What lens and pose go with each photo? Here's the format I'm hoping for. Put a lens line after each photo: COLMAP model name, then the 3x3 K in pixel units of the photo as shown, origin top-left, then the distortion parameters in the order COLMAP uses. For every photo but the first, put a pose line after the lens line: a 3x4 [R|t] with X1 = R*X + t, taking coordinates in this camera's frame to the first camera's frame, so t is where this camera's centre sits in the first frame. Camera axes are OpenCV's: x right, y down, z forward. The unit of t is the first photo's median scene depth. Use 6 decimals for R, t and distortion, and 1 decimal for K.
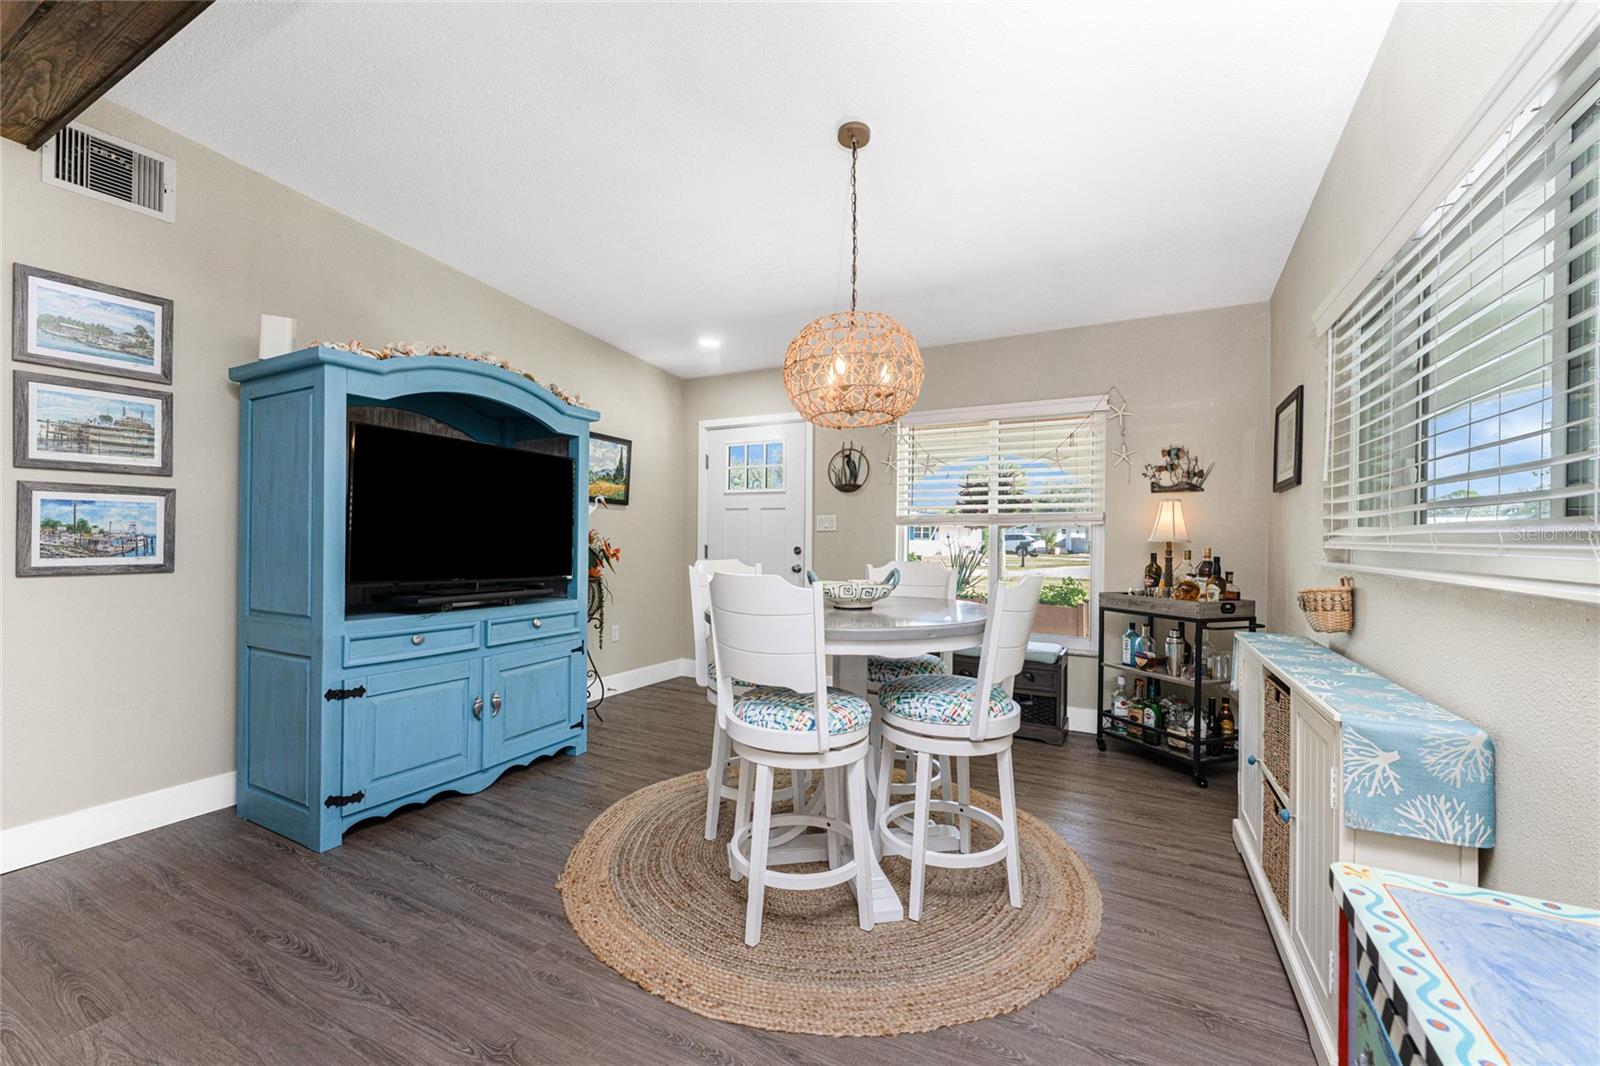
lens RADIAL K [[642.0, 0, 788.2], [0, 642.0, 538.4], [0, 0, 1]] dist [-0.008867, 0.000410]
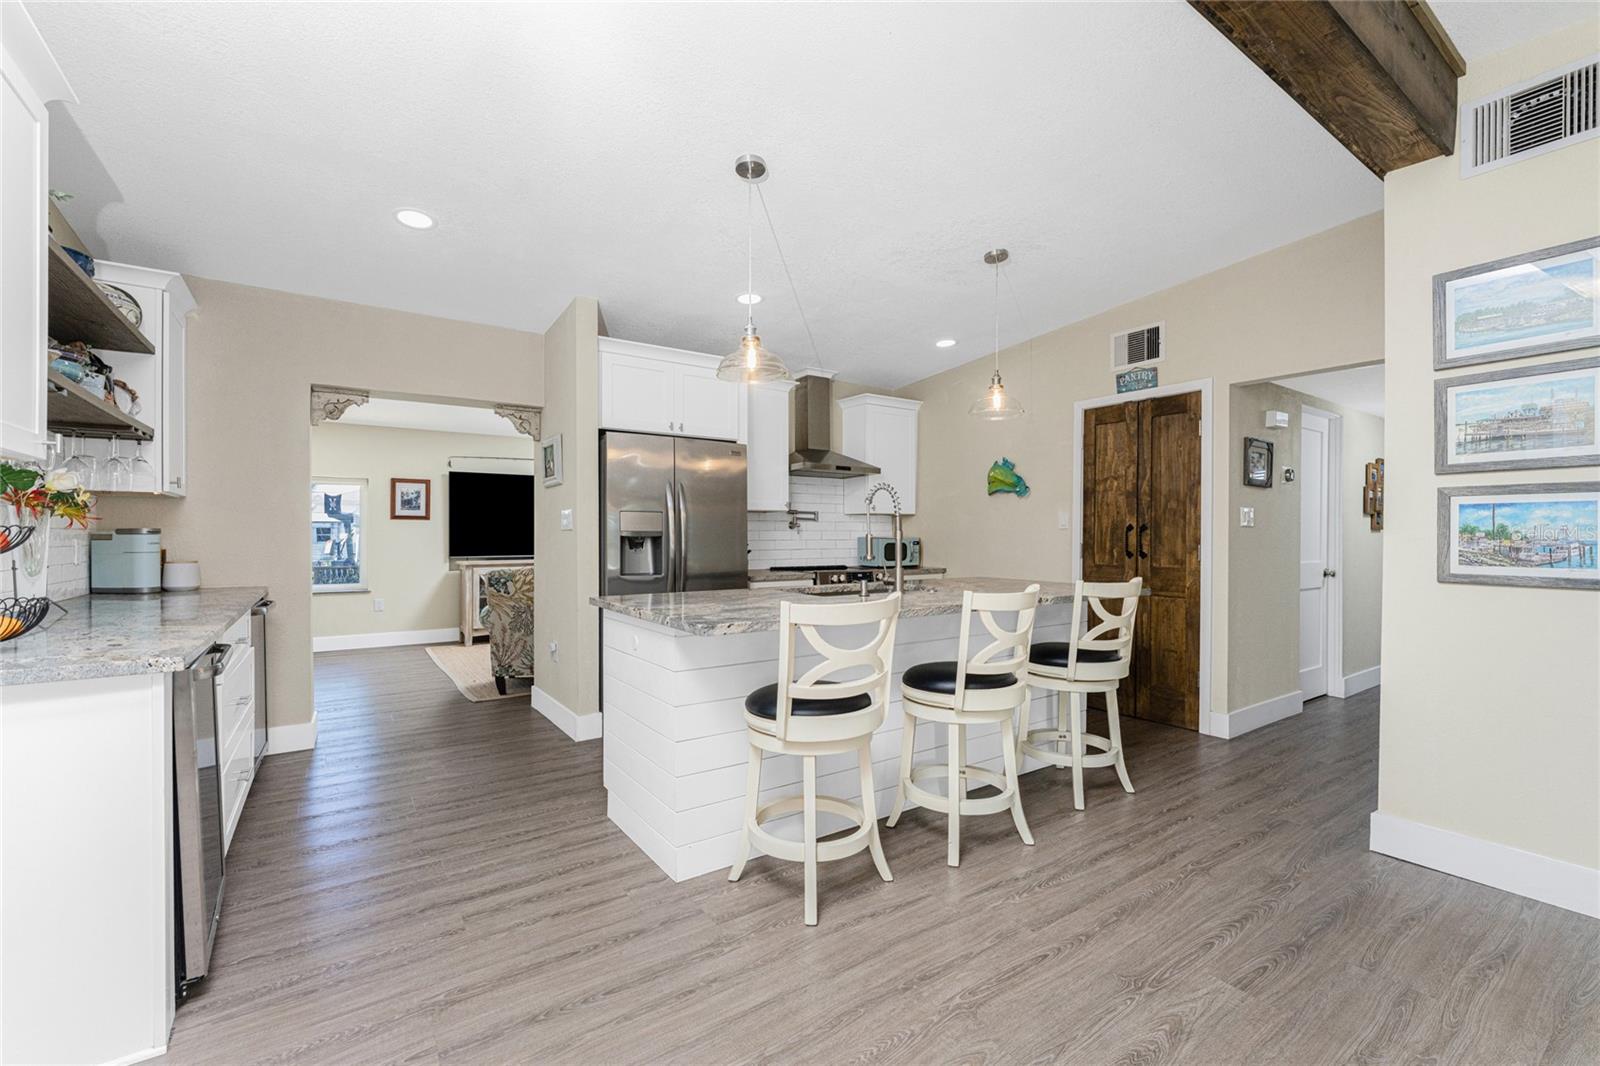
lens RADIAL K [[642.0, 0, 822.0], [0, 642.0, 541.7], [0, 0, 1]] dist [-0.008867, 0.000410]
pose [[-0.405725, 0.000703, -0.913995, 0.100786], [-0.006159, 0.999975, 0.003503, -0.001961], [0.913975, 0.007051, -0.405710, 0.427126]]
